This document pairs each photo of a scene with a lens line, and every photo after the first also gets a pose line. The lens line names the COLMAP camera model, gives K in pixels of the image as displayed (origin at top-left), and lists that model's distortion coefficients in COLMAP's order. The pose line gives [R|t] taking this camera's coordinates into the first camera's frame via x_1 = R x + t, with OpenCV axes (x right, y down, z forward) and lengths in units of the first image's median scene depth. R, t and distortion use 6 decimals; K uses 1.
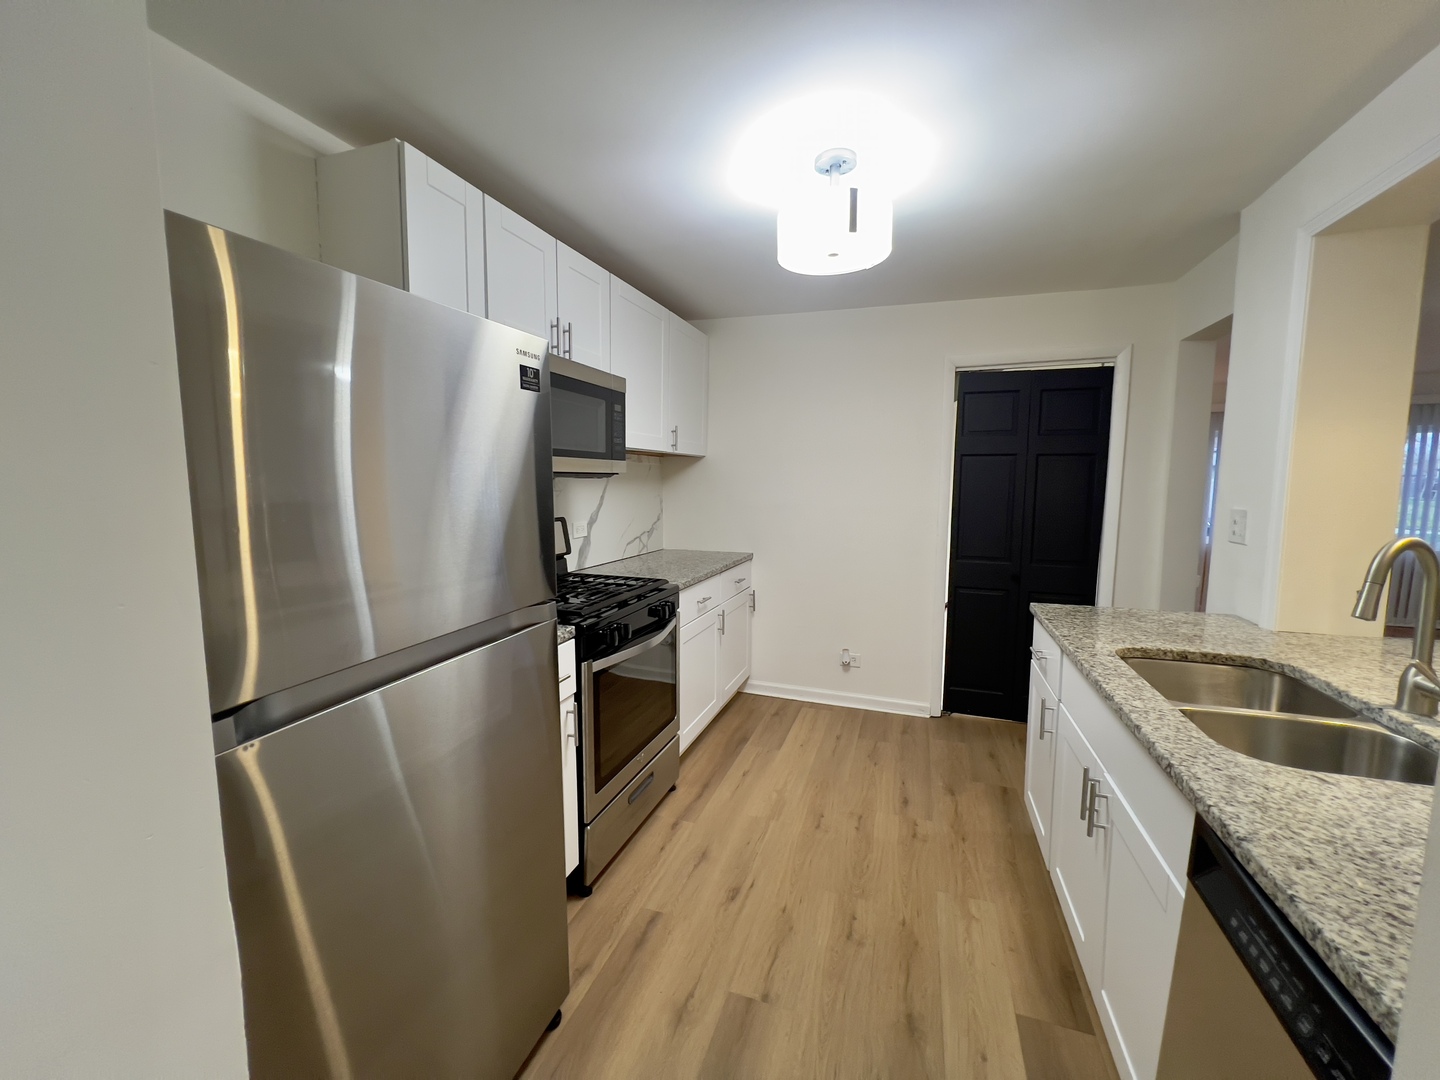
lens RADIAL K [[579.4, 0, 720.0], [0, 579.4, 540.0], [0, 0, 1]] dist [-0.002111, -0.000128]
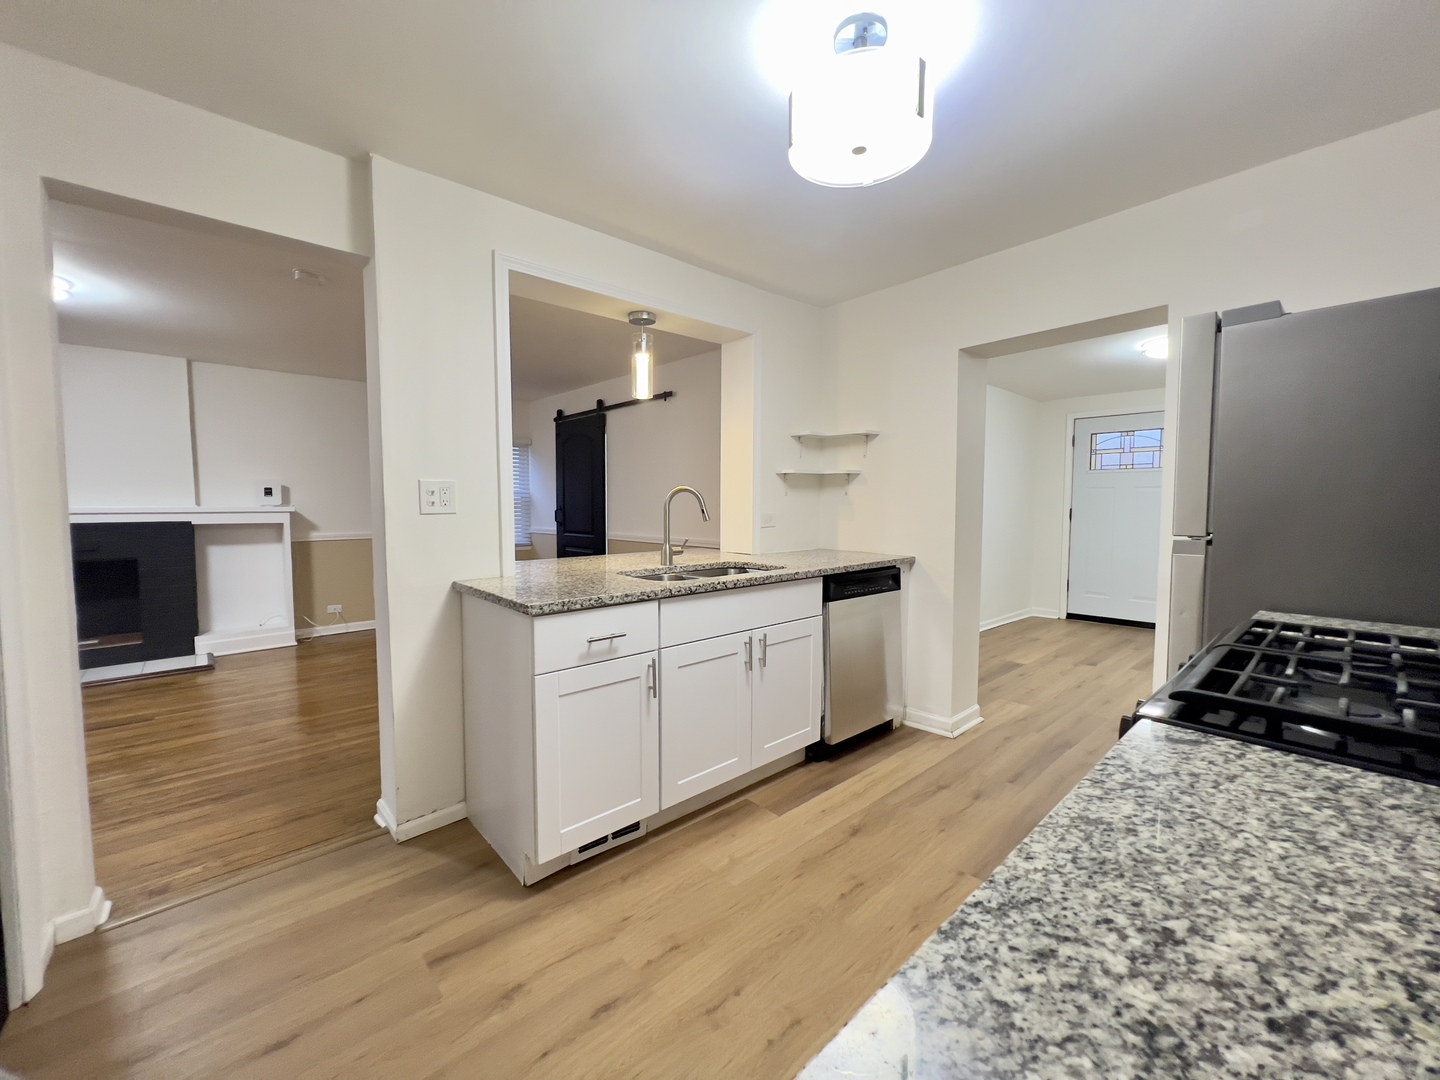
lens RADIAL K [[579.4, 0, 720.0], [0, 579.4, 540.0], [0, 0, 1]] dist [-0.002111, -0.000128]
pose [[-0.876722, -0.034145, 0.479783, -0.021546], [0.045023, 0.987272, 0.152533, -0.058650], [-0.478885, 0.155330, -0.864026, 1.160719]]
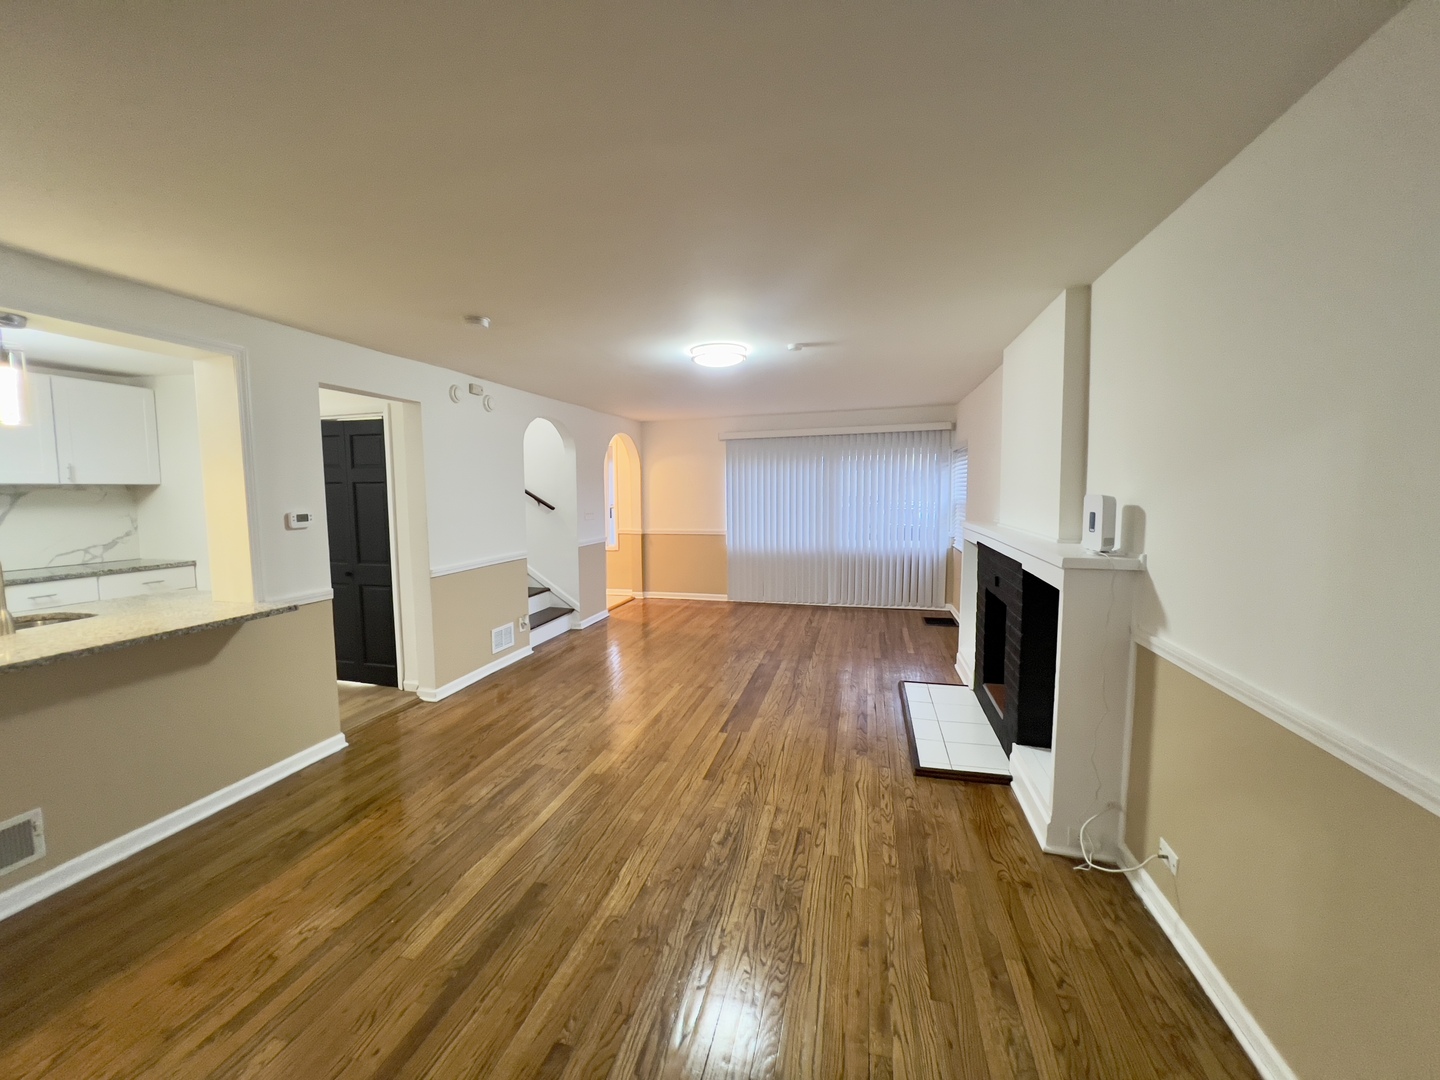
lens RADIAL K [[580.2, 0, 716.3], [0, 580.2, 536.2], [0, 0, 1]] dist [-0.002096, 0.000020]
pose [[0.997358, -0.018889, 0.070148, 1.371160], [0.020566, 0.999518, -0.023273, 0.027568], [-0.069675, 0.024654, 0.997265, -0.421833]]
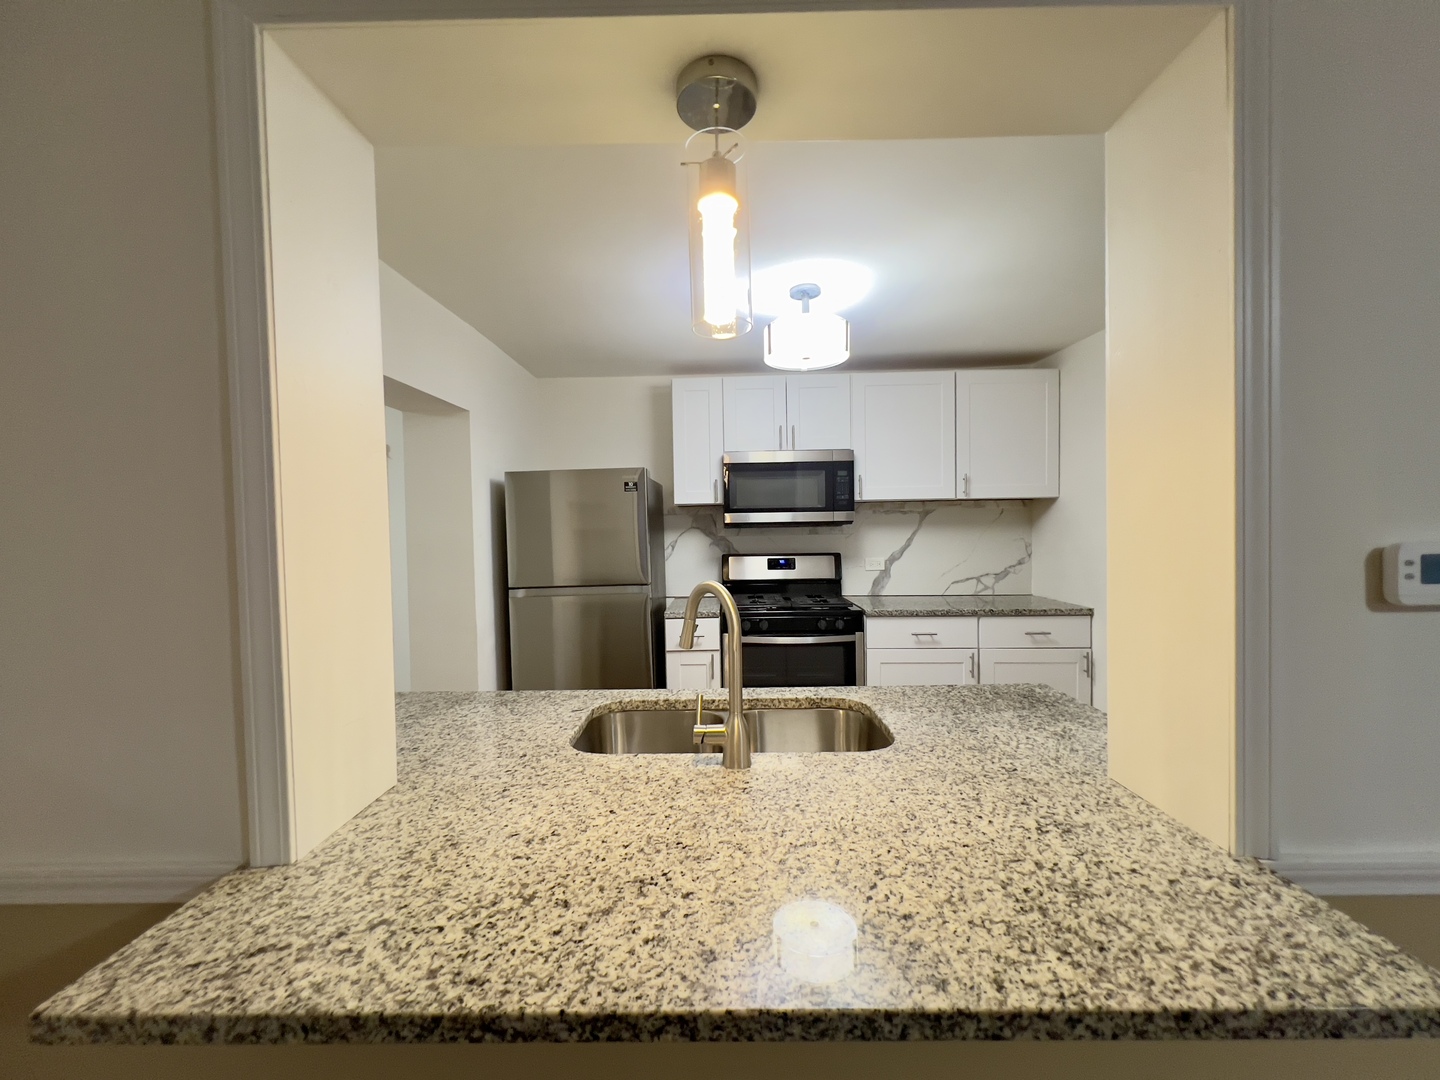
lens RADIAL K [[580.2, 0, 716.3], [0, 580.2, 536.2], [0, 0, 1]] dist [-0.002096, 0.000020]
pose [[0.312073, 0.008080, -0.950024, 0.856935], [-0.083872, 0.996294, -0.019078, -0.025492], [0.946349, 0.085634, 0.311594, 0.258262]]
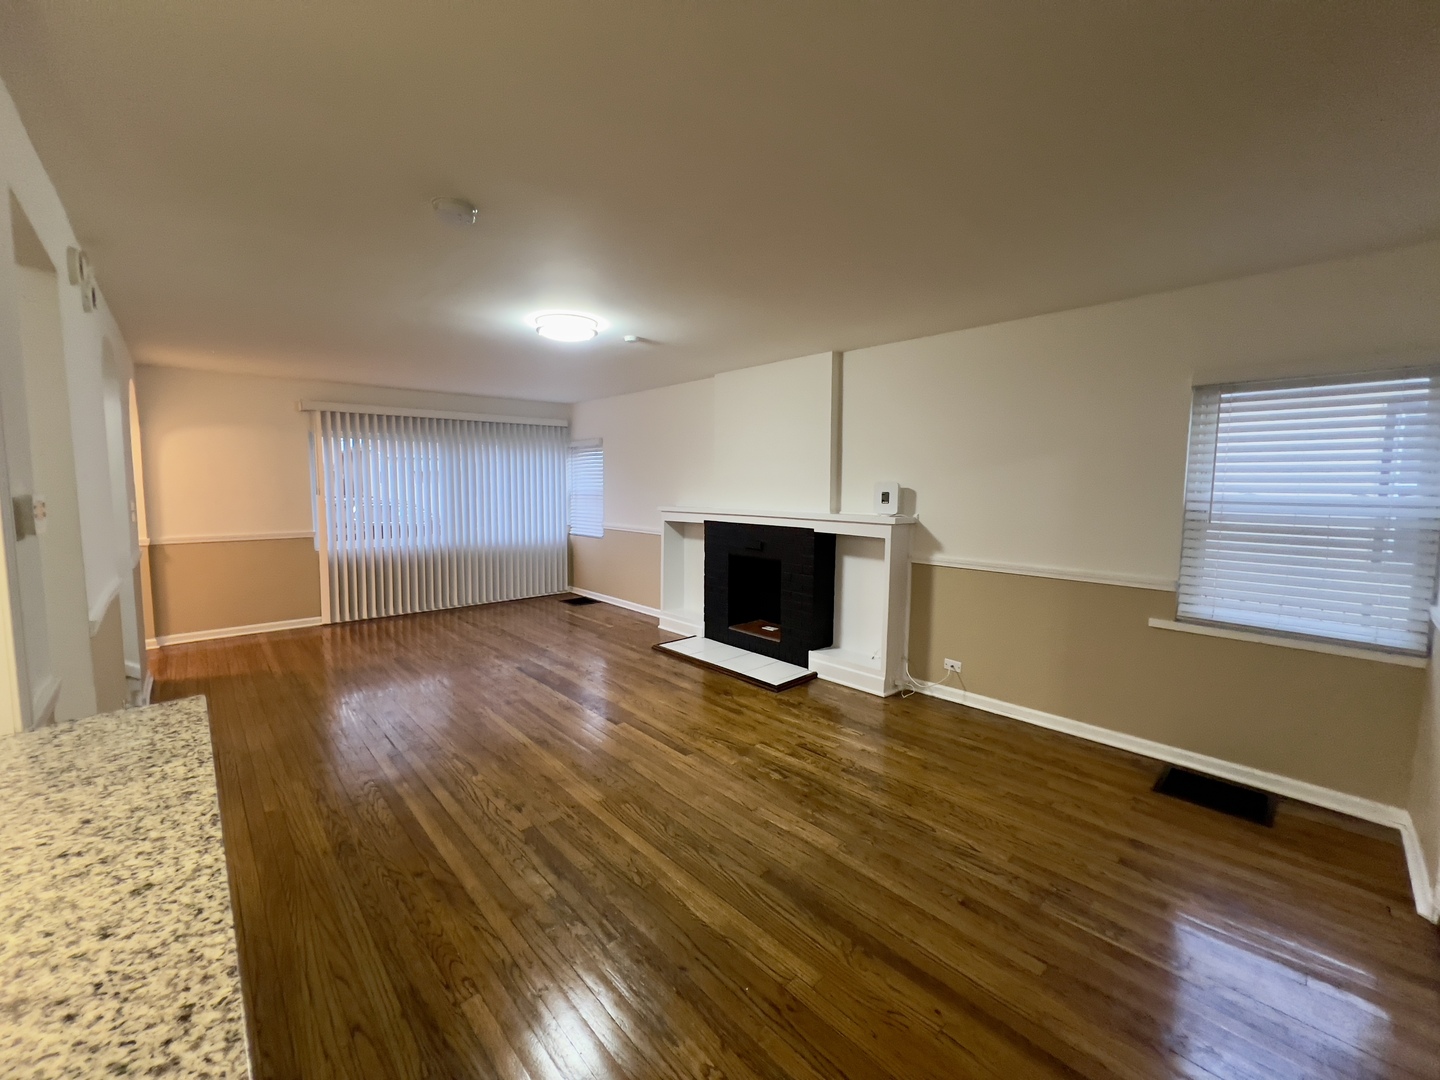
lens RADIAL K [[580.2, 0, 716.3], [0, 580.2, 536.2], [0, 0, 1]] dist [-0.002096, 0.000020]
pose [[0.473665, -0.076947, 0.877337, 0.571100], [0.087233, 0.995376, 0.040204, 0.001100], [-0.876374, 0.057490, 0.478187, 0.026818]]
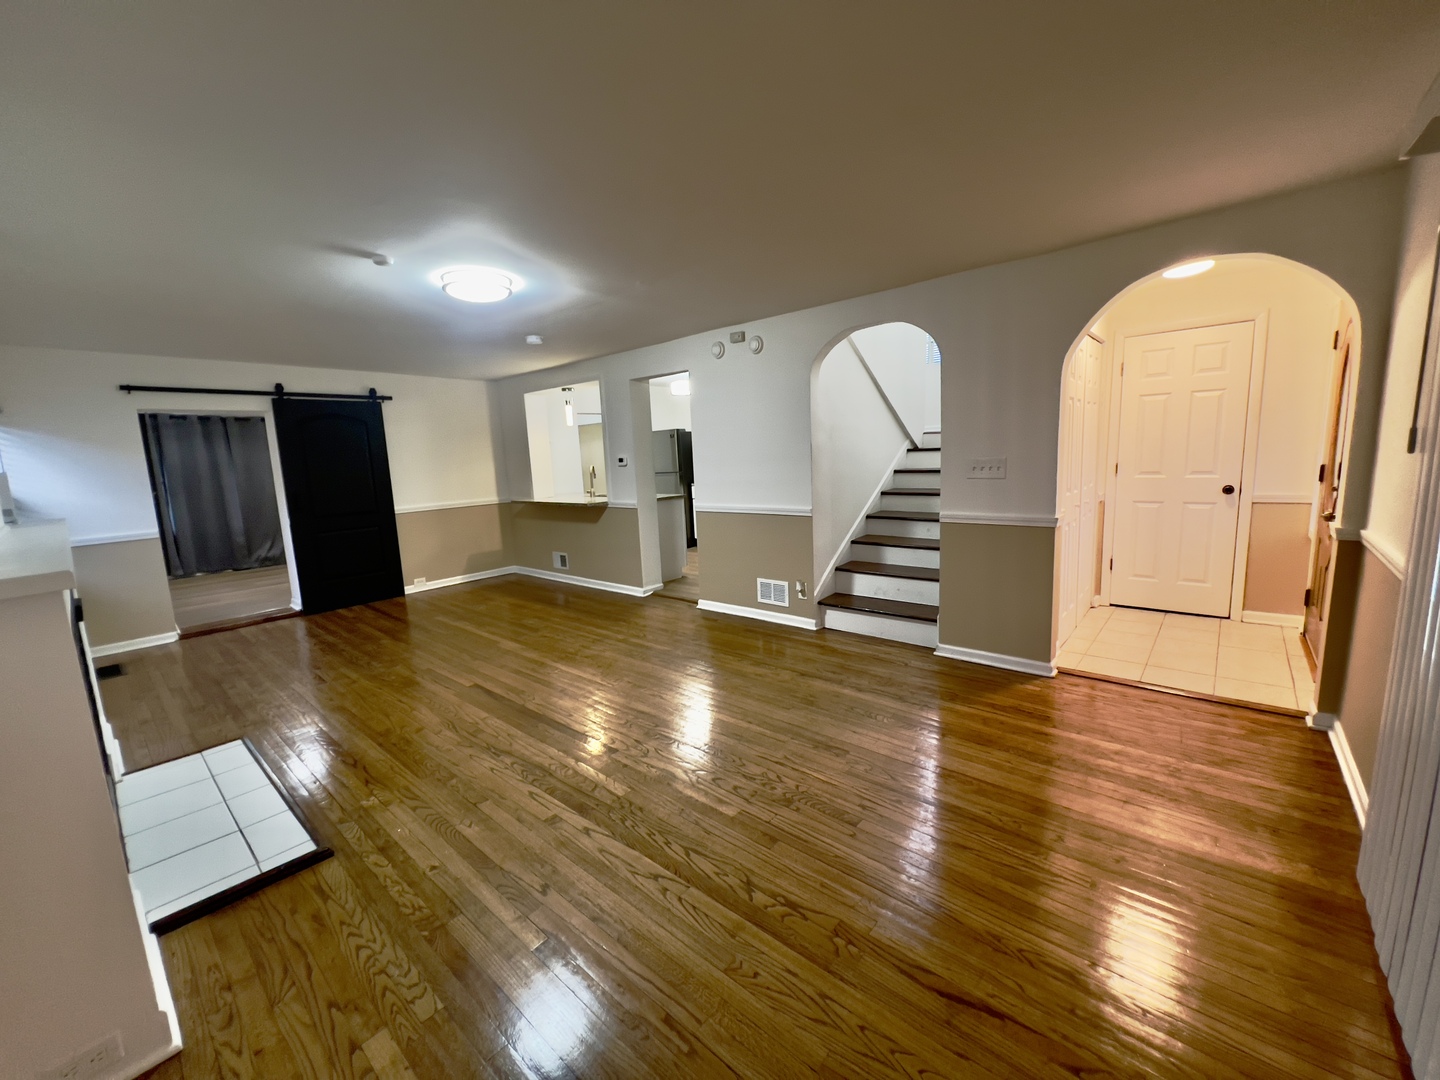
lens RADIAL K [[580.2, 0, 716.3], [0, 580.2, 536.2], [0, 0, 1]] dist [-0.002096, 0.000020]
pose [[-0.380572, 0.151454, -0.912265, 2.335832], [-0.056717, 0.980817, 0.186496, -0.167295], [0.923010, 0.122716, -0.364681, 1.651081]]
